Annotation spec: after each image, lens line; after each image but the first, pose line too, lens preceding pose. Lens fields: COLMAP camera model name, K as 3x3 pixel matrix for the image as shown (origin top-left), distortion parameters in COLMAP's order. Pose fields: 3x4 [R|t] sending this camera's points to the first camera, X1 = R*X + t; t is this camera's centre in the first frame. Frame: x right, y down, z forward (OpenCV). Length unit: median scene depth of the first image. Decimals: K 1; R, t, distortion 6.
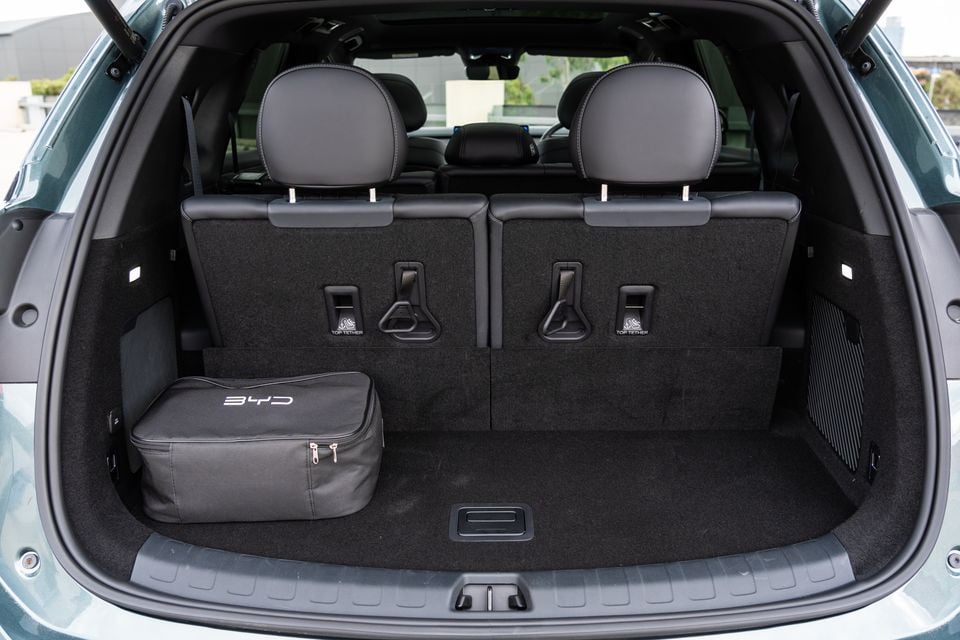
lens RADIAL K [[1059.0, 0, 480.0], [0, 1059.0, 320.0], [0, 0, 1]] dist [0.075662, -0.013408]
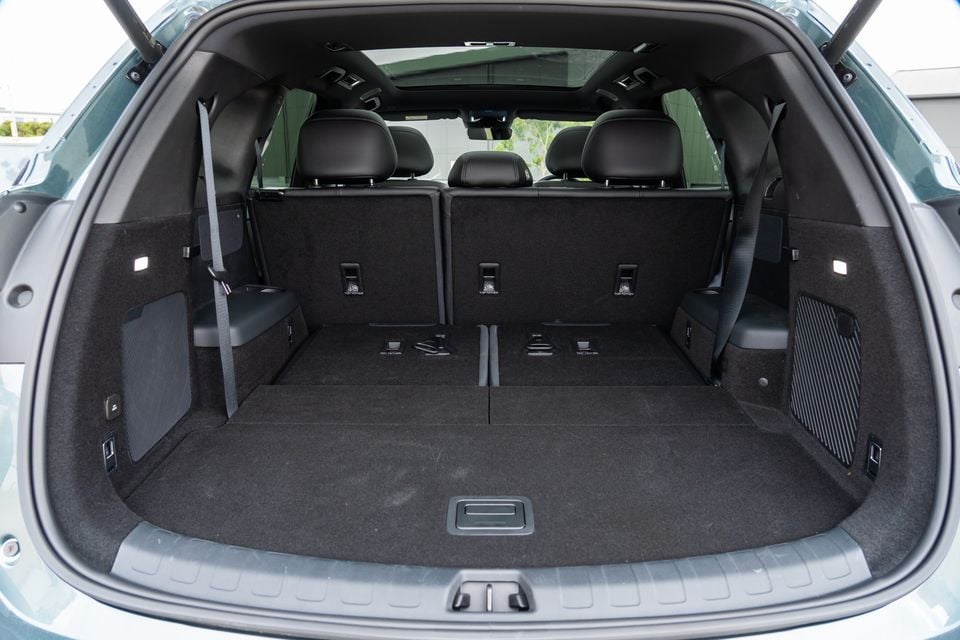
lens RADIAL K [[663.1, 0, 477.1], [0, 663.1, 343.9], [0, 0, 1]] dist [-0.007690, -0.000911]
pose [[0.999920, 0.009867, 0.007868, -0.007884], [-0.009331, 0.997810, -0.065487, 0.074712], [-0.008497, 0.065409, 0.997822, 0.389135]]
